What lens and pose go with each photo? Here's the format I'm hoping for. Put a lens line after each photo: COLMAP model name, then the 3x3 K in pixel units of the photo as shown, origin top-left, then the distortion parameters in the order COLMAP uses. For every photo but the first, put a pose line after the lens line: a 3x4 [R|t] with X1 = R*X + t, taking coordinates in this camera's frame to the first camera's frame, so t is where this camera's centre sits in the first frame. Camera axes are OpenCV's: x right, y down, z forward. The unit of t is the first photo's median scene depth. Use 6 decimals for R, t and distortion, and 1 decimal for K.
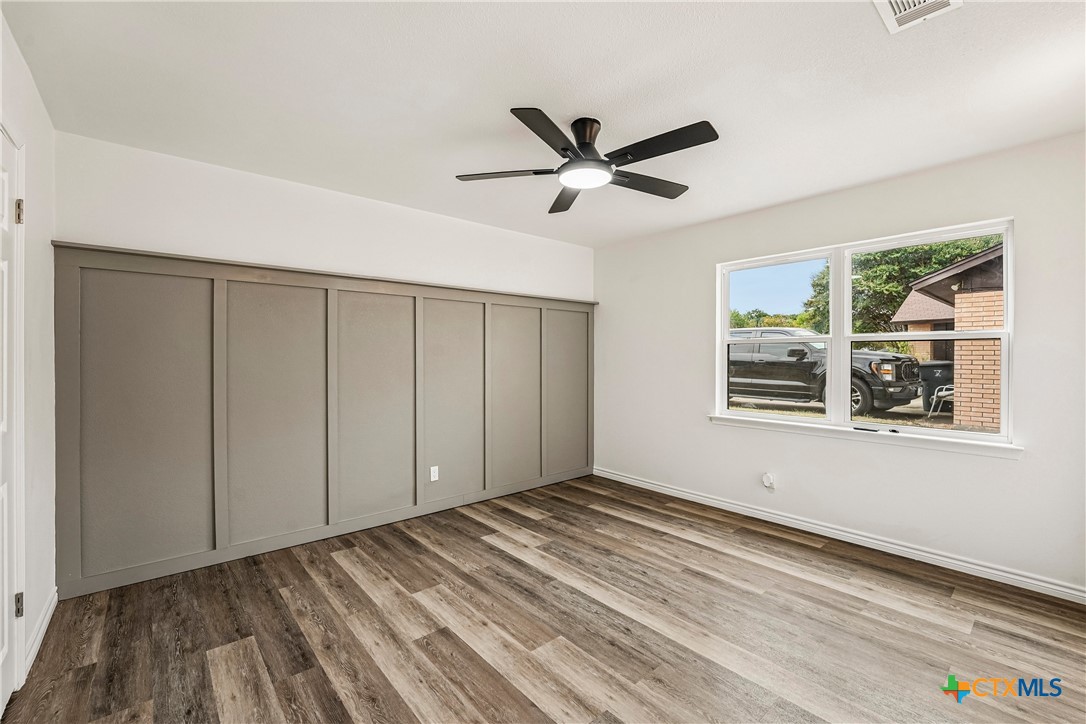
lens RADIAL K [[441.8, 0, 544.8], [0, 441.8, 355.7], [0, 0, 1]] dist [0.022181, 0.000057]
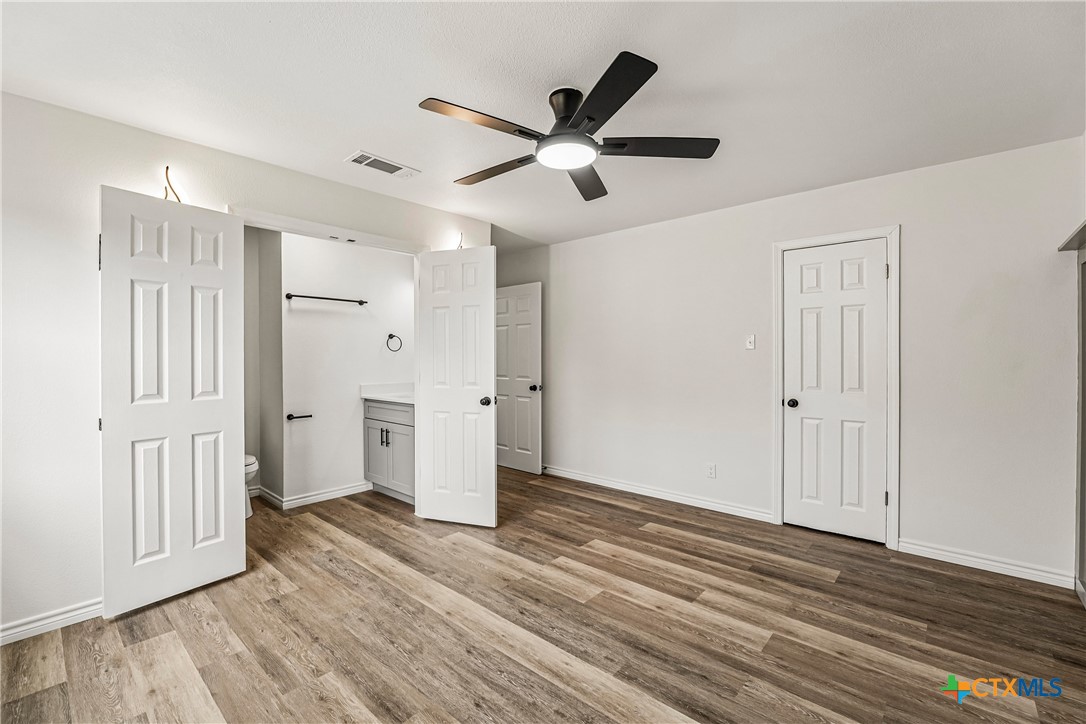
lens RADIAL K [[441.8, 0, 544.8], [0, 441.8, 355.7], [0, 0, 1]] dist [0.022181, 0.000057]
pose [[-0.990821, -0.003164, -0.135145, 0.259189], [-0.002746, 0.999991, -0.003279, 0.021558], [0.135154, -0.002878, -0.990820, 1.915412]]
